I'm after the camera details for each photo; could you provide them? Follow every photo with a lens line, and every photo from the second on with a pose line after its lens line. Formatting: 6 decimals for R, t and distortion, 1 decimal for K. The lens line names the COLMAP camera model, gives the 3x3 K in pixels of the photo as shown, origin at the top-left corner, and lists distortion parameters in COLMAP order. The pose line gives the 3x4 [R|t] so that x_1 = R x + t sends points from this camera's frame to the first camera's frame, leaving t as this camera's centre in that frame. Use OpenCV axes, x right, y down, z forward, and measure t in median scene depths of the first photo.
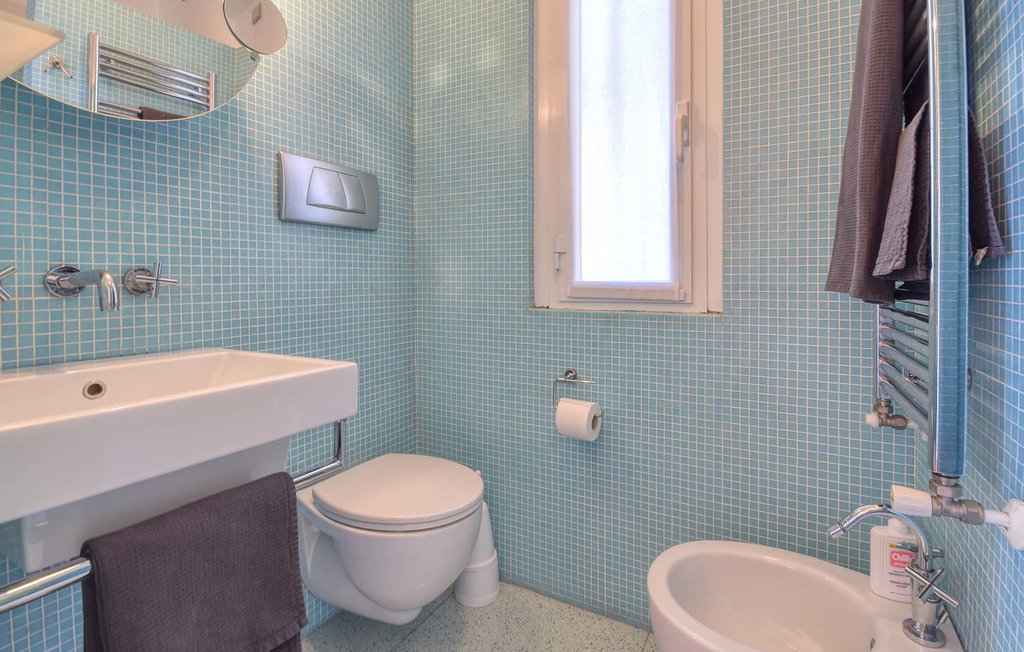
lens RADIAL K [[459.8, 0, 513.3], [0, 459.8, 282.1], [0, 0, 1]] dist [-0.002923, -0.001114]
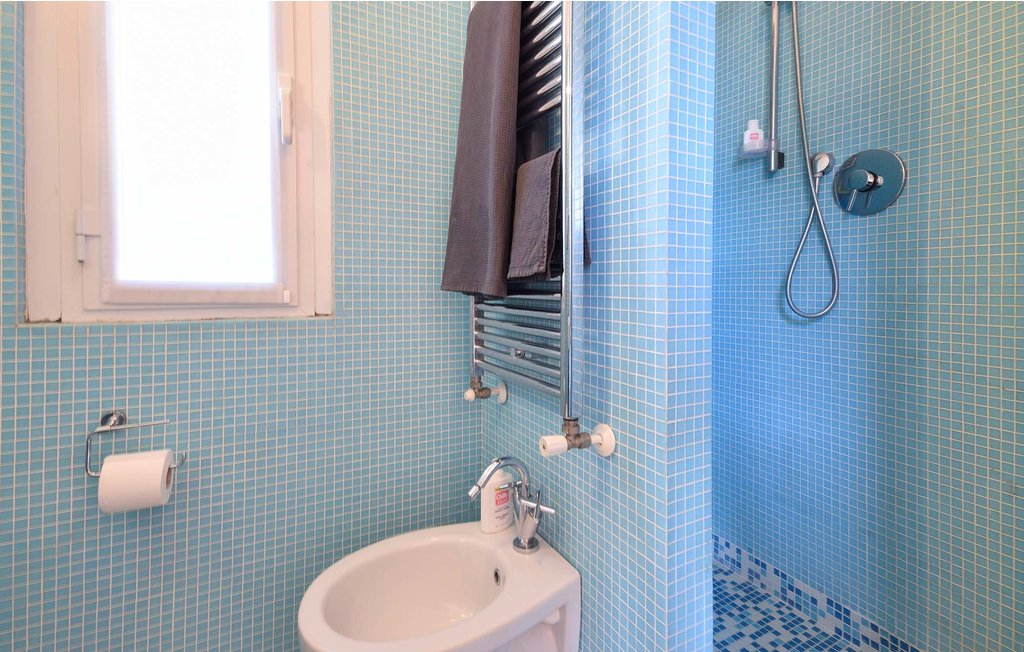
lens RADIAL K [[478.9, 0, 514.6], [0, 478.9, 286.4], [0, 0, 1]] dist [0.000374, 0.000111]
pose [[0.540382, 0.000963, 0.841419, -0.174353], [-0.004770, 0.999987, 0.001919, 0.004696], [-0.841406, -0.005051, 0.540379, 0.155719]]
